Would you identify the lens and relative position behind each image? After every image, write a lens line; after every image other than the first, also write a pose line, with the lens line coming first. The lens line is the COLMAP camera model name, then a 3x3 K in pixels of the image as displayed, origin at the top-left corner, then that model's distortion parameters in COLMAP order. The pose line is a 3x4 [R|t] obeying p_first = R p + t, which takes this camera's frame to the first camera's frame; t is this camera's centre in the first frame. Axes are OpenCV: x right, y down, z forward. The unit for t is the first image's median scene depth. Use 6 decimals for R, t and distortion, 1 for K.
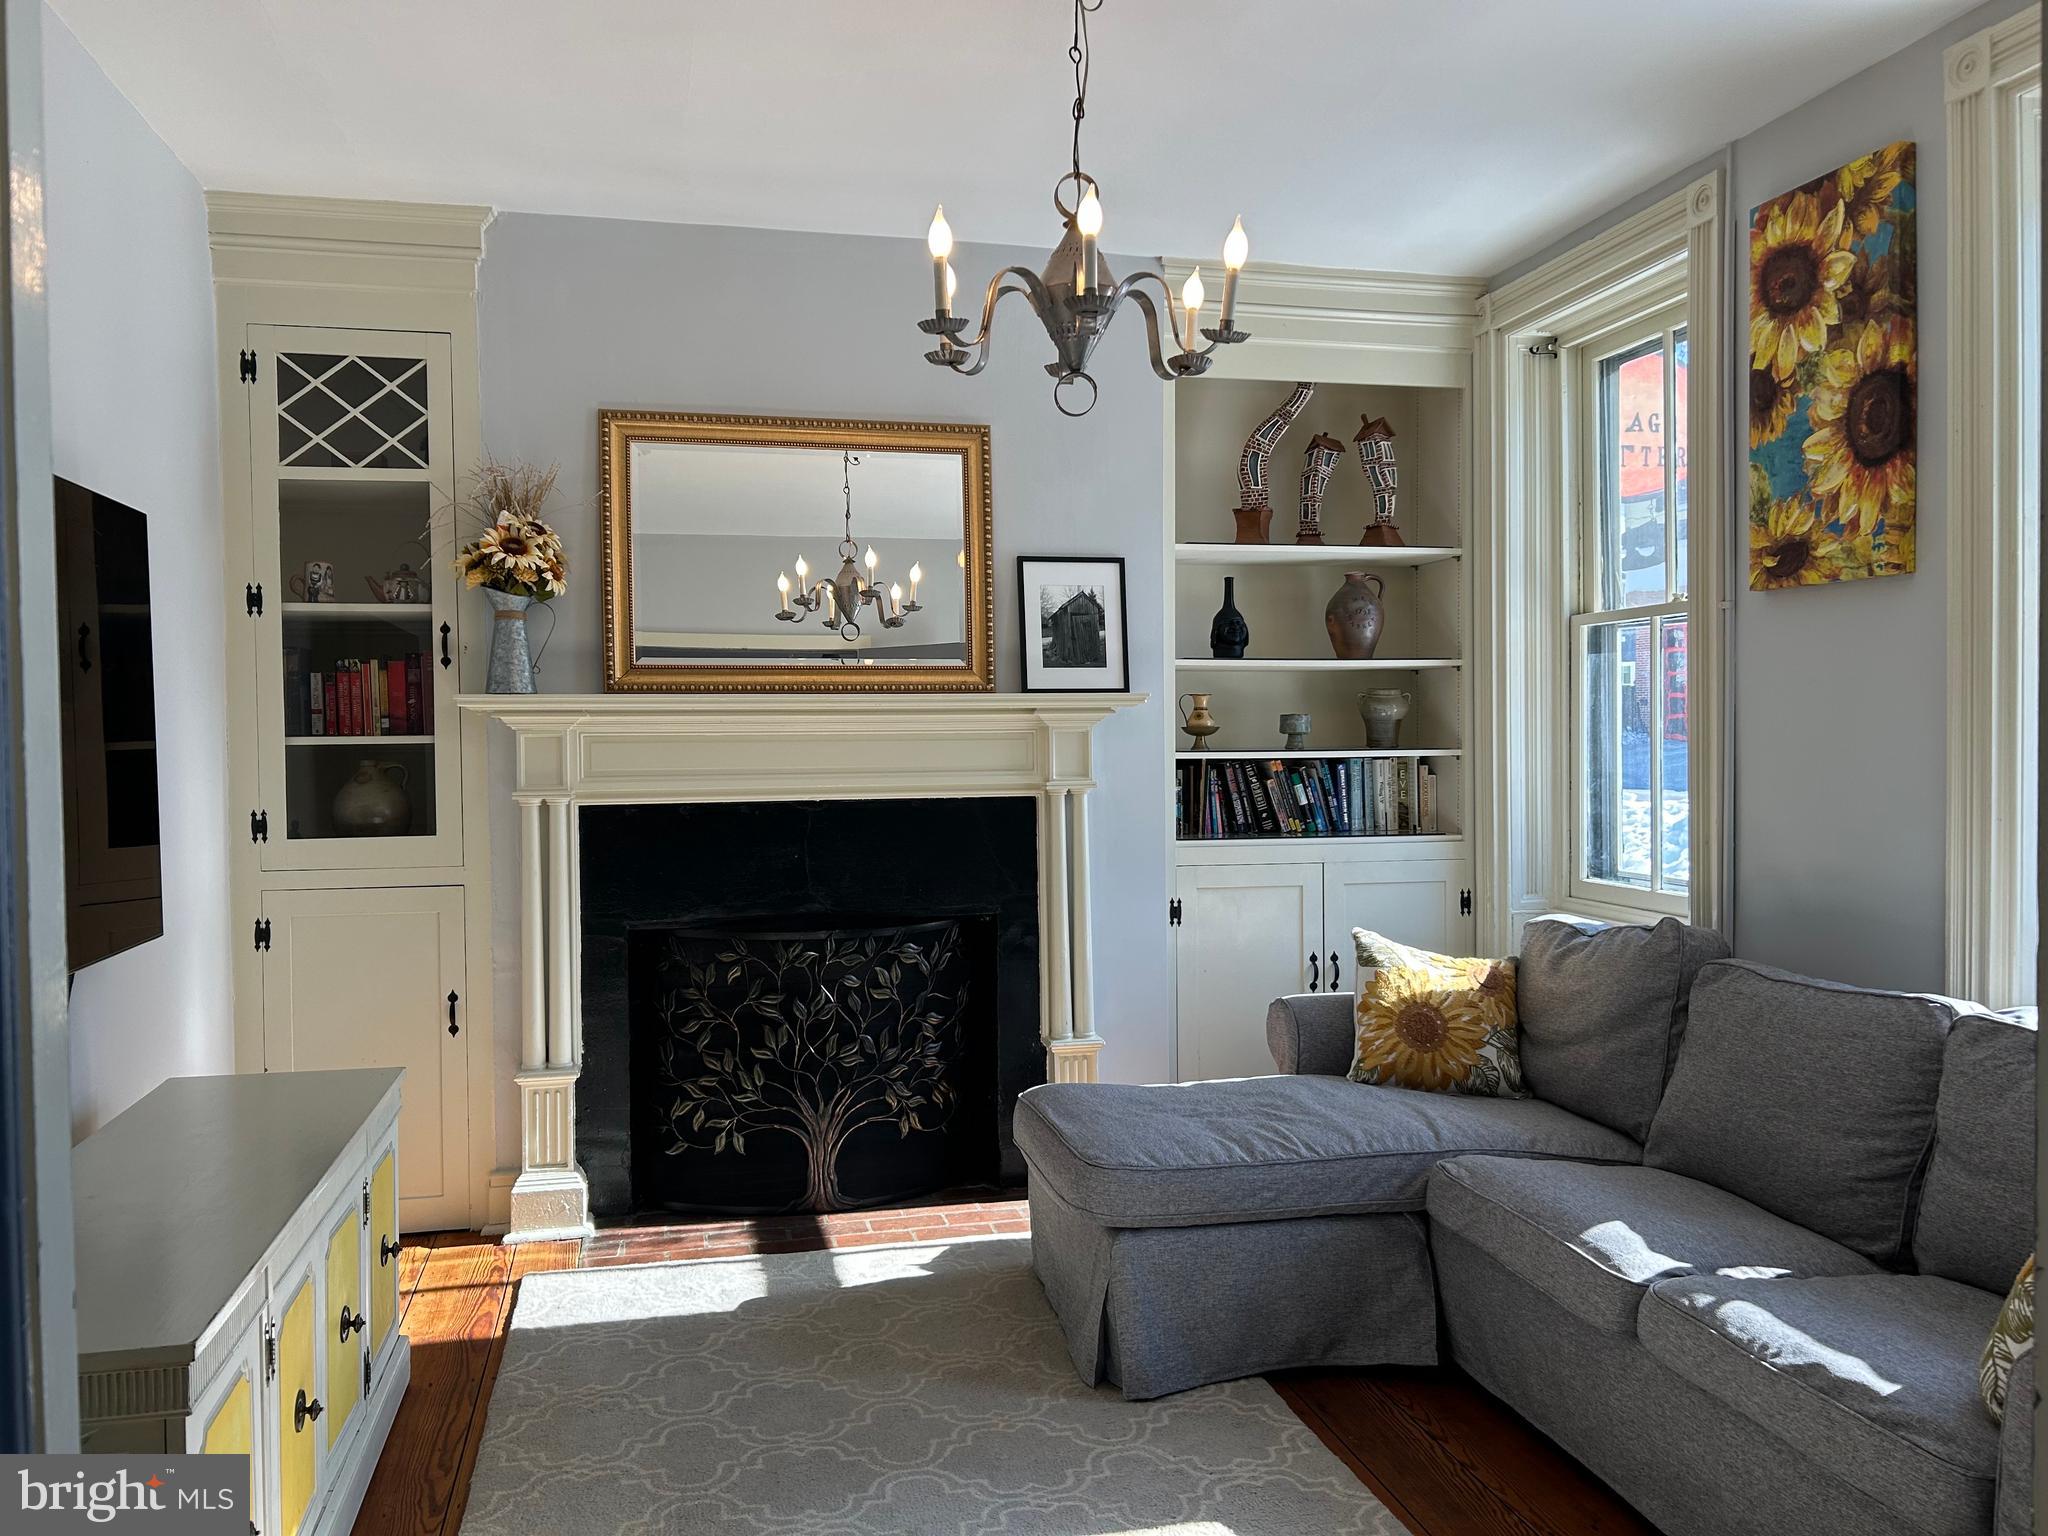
lens RADIAL K [[1406.9, 0, 1024.8], [0, 1406.9, 764.1], [0, 0, 1]] dist [0.004803, 0.001426]
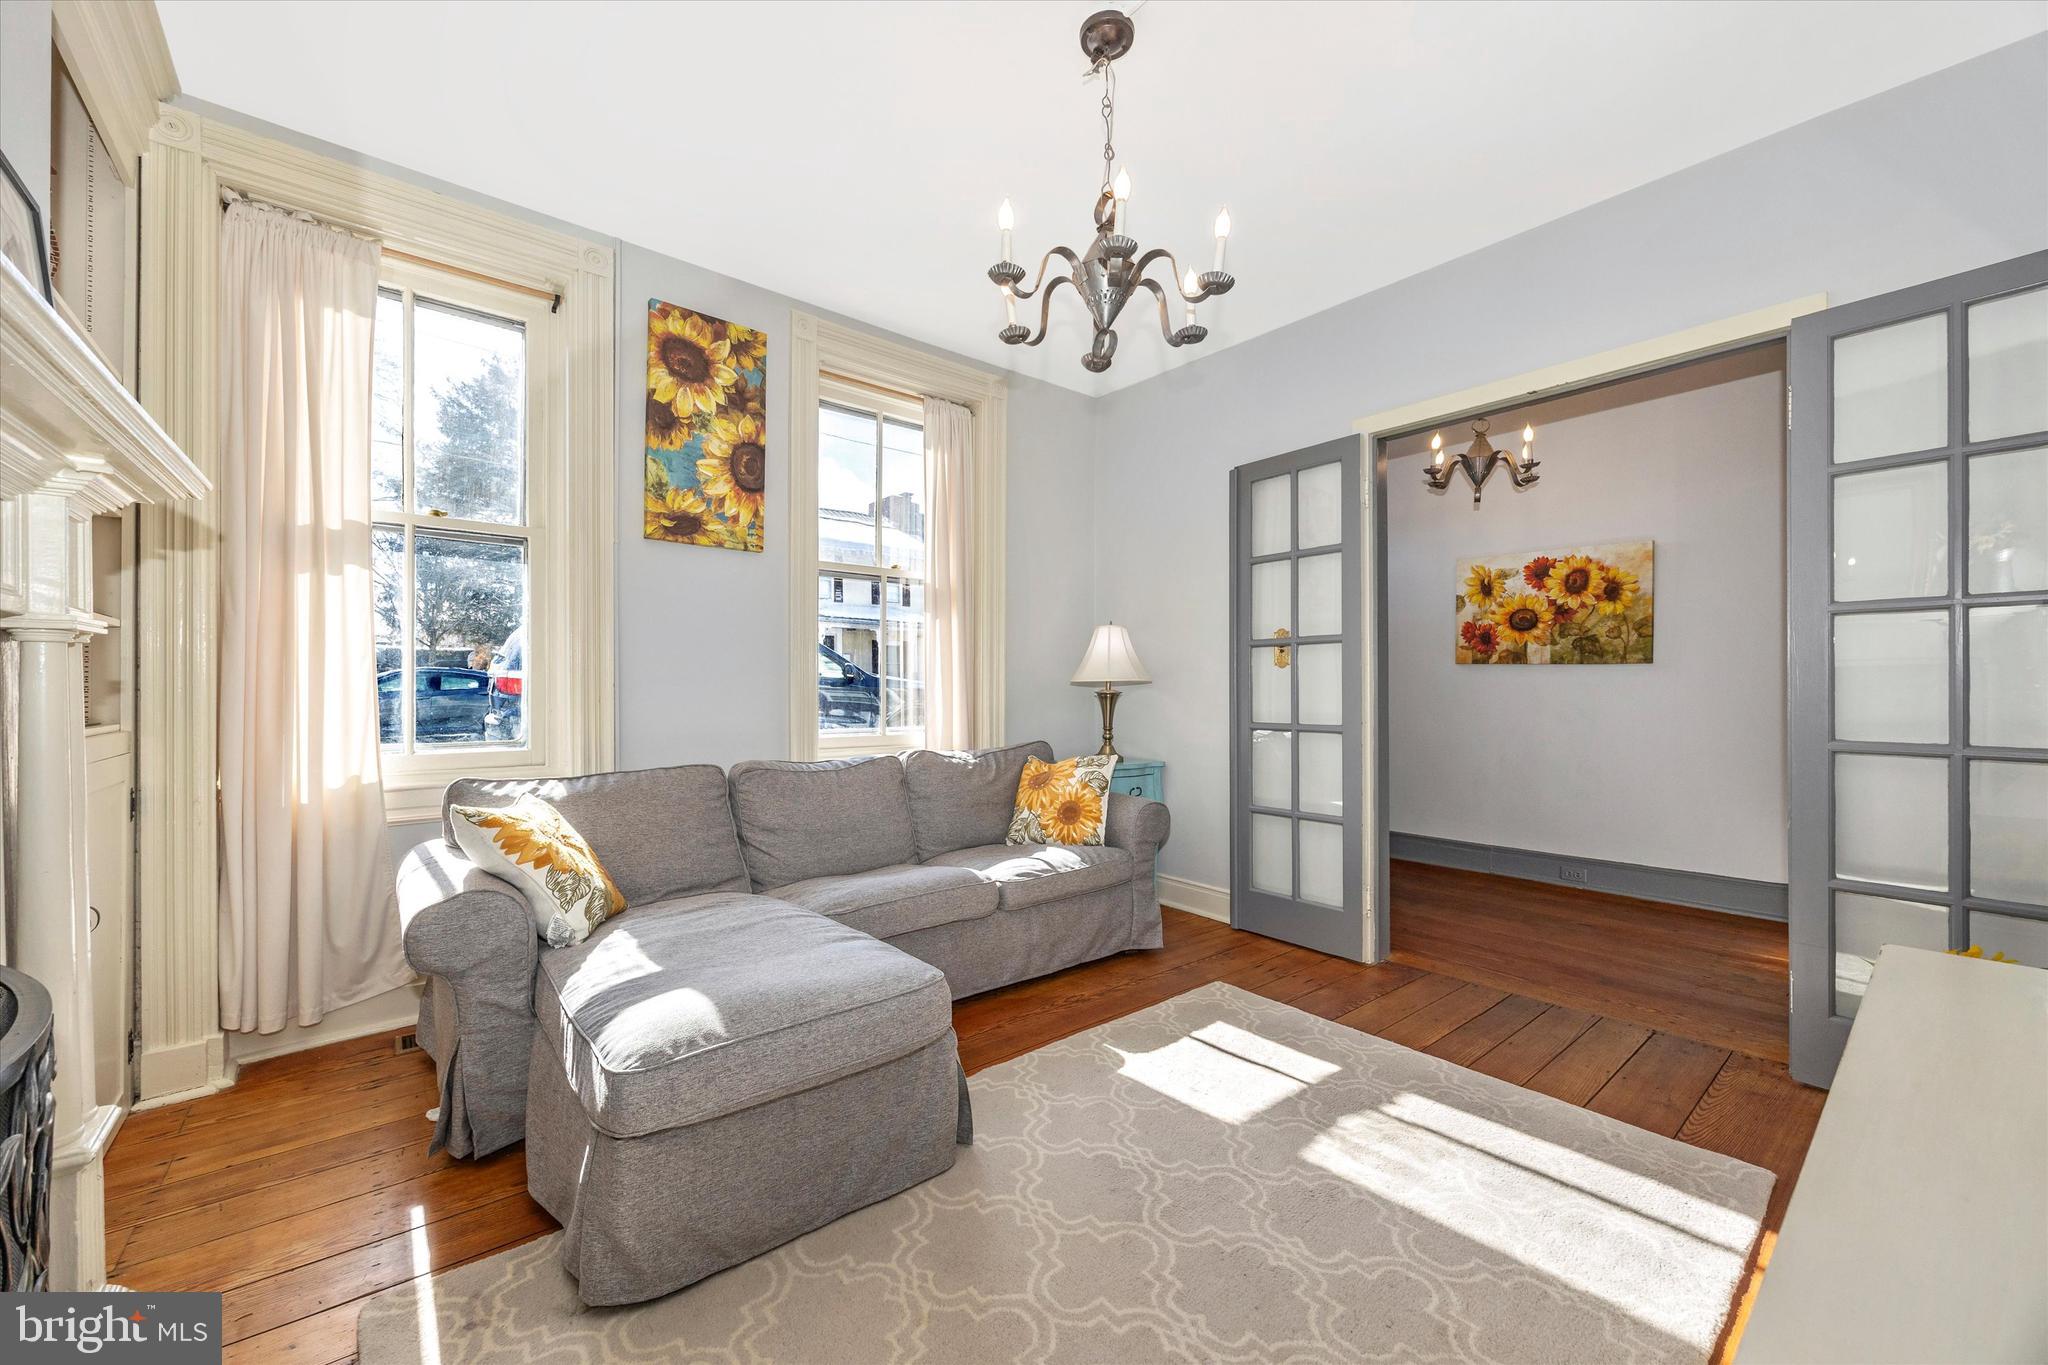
lens RADIAL K [[788.0, 0, 1008.5], [0, 788.0, 687.9], [0, 0, 1]] dist [0.000002, 0.000637]
pose [[-0.407966, 0.009620, 0.912946, -0.486297], [0.017951, 0.999836, -0.002515, 0.059560], [-0.912821, 0.015362, -0.408072, 1.067147]]
